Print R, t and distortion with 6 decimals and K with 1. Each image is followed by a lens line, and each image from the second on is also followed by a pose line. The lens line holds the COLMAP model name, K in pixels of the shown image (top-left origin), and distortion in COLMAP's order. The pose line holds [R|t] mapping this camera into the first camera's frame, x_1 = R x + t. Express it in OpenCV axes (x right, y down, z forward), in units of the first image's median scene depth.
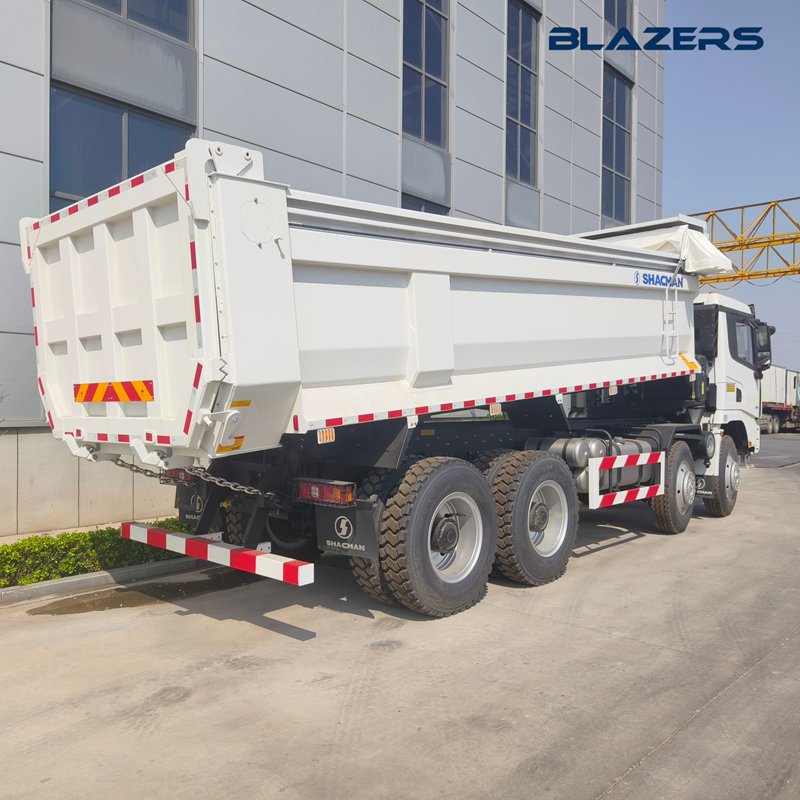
lens RADIAL K [[708.4, 0, 400.0], [0, 708.4, 400.0], [0, 0, 1]] dist [0.127021, -0.264287]
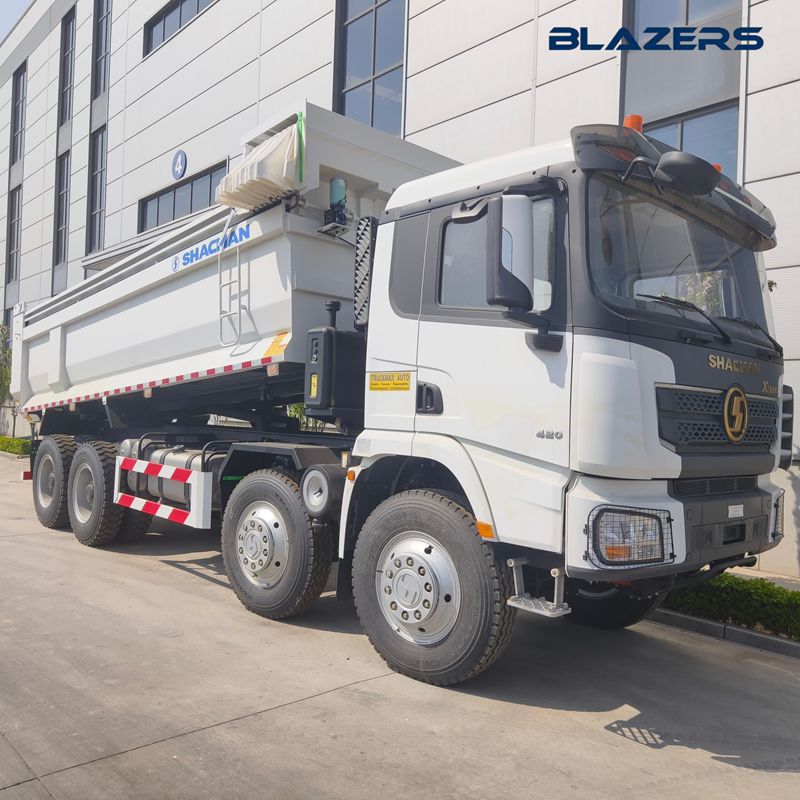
lens RADIAL K [[708.4, 0, 400.0], [0, 708.4, 400.0], [0, 0, 1]] dist [0.127021, -0.264287]
pose [[-0.081857, -0.020018, -0.996443, 1.752803], [-0.031338, 0.999356, -0.017502, 0.003478], [0.996151, 0.029794, -0.082431, 2.012115]]
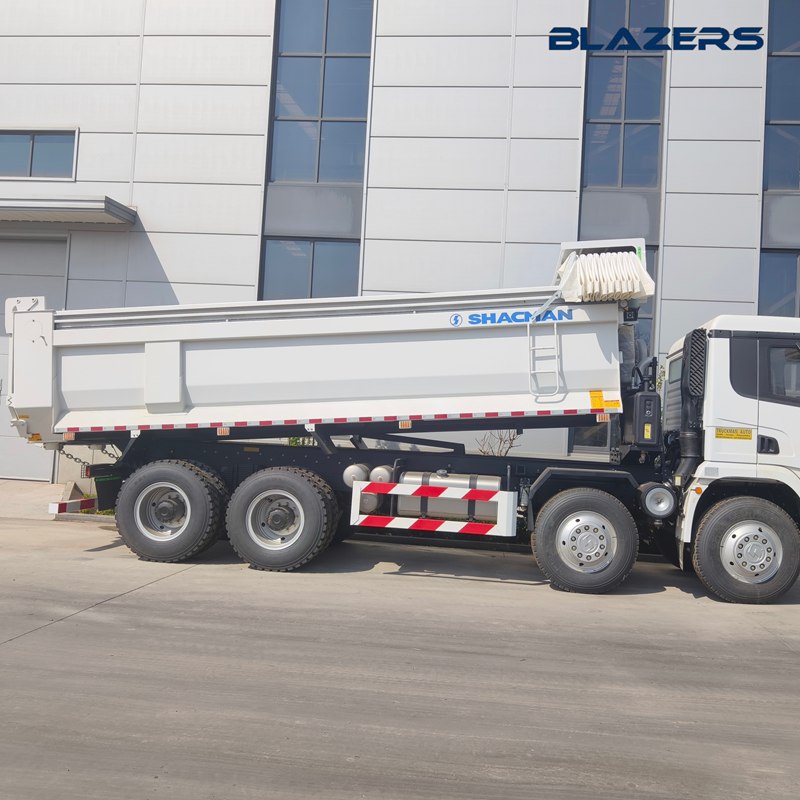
lens RADIAL K [[708.4, 0, 400.0], [0, 708.4, 400.0], [0, 0, 1]] dist [0.127021, -0.264287]
pose [[0.606218, -0.016109, -0.795135, 1.655393], [-0.049868, 0.997057, -0.058220, 0.018190], [0.793733, 0.074946, 0.603631, 0.466232]]
